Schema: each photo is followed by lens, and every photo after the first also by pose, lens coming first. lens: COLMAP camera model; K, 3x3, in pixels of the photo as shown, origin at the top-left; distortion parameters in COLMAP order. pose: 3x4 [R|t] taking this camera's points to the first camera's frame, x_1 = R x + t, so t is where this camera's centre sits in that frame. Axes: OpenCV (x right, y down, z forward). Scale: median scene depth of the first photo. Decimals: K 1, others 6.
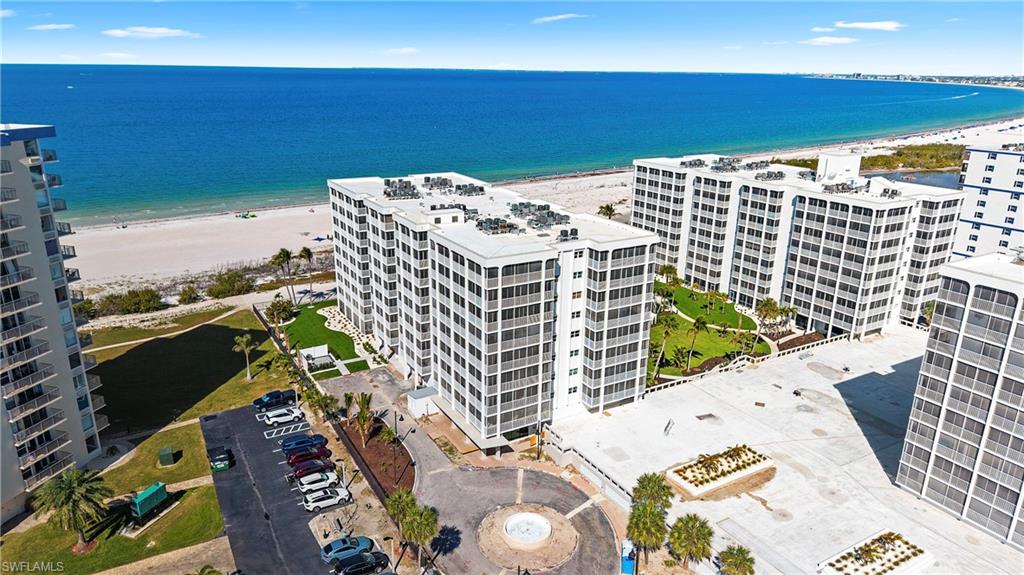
lens RADIAL K [[684.5, 0, 513.7], [0, 684.5, 295.2], [0, 0, 1]] dist [0.039033, -0.043835]
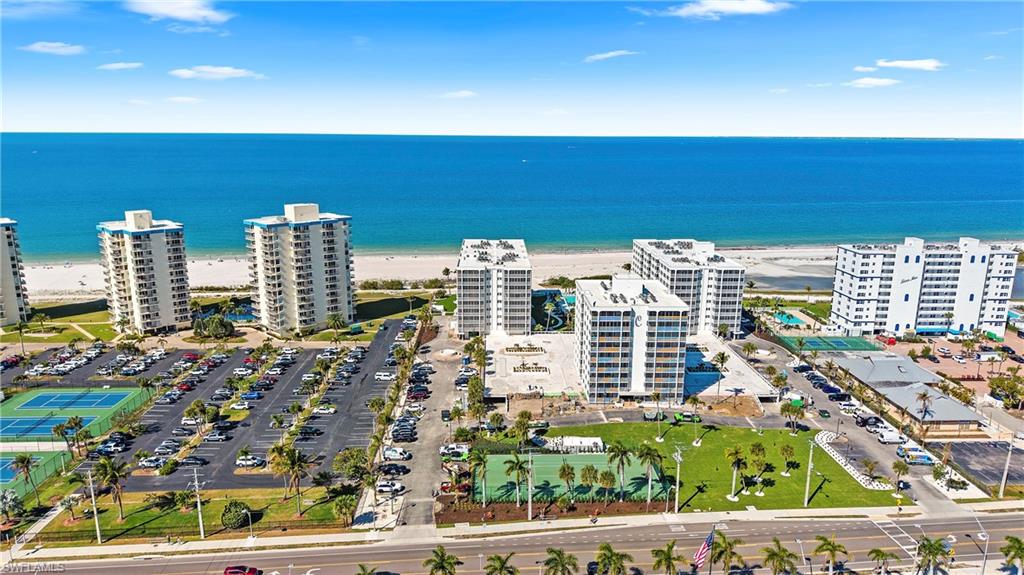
lens RADIAL K [[684.5, 0, 516.5], [0, 684.5, 289.2], [0, 0, 1]] dist [0.039033, -0.043835]
pose [[0.880933, 0.099037, -0.462762, 1.286545], [-0.144893, 0.987341, -0.064521, 0.161245], [0.450514, 0.123890, 0.884131, -1.233103]]
